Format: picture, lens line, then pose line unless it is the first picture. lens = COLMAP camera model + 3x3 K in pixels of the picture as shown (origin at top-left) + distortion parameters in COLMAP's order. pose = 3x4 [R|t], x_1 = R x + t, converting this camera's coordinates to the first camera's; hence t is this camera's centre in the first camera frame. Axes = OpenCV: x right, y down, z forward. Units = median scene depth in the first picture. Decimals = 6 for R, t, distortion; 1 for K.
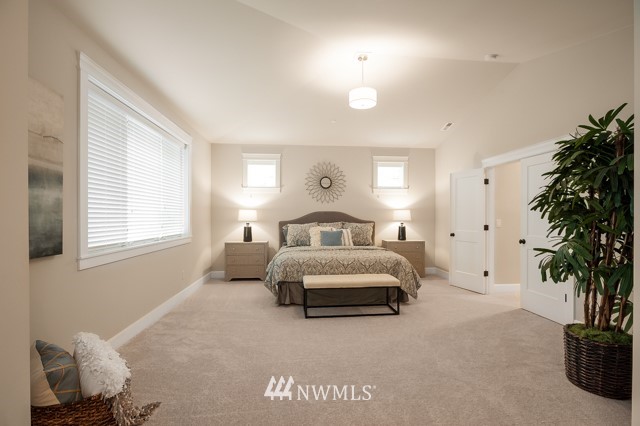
lens RADIAL K [[304.4, 0, 325.4], [0, 304.4, 212.7], [0, 0, 1]] dist [-0.000828, 0.000124]
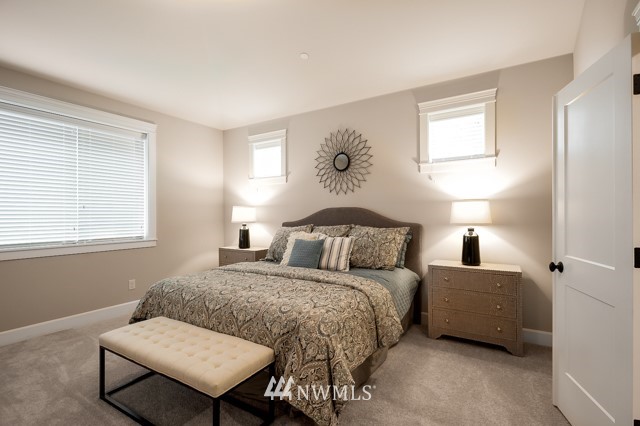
lens RADIAL K [[304.4, 0, 325.4], [0, 304.4, 212.7], [0, 0, 1]] dist [-0.000828, 0.000124]
pose [[0.793175, -0.008198, -0.608938, 0.363587], [0.011940, 0.999927, 0.002092, 0.004808], [0.608876, -0.008930, 0.793215, 0.481768]]
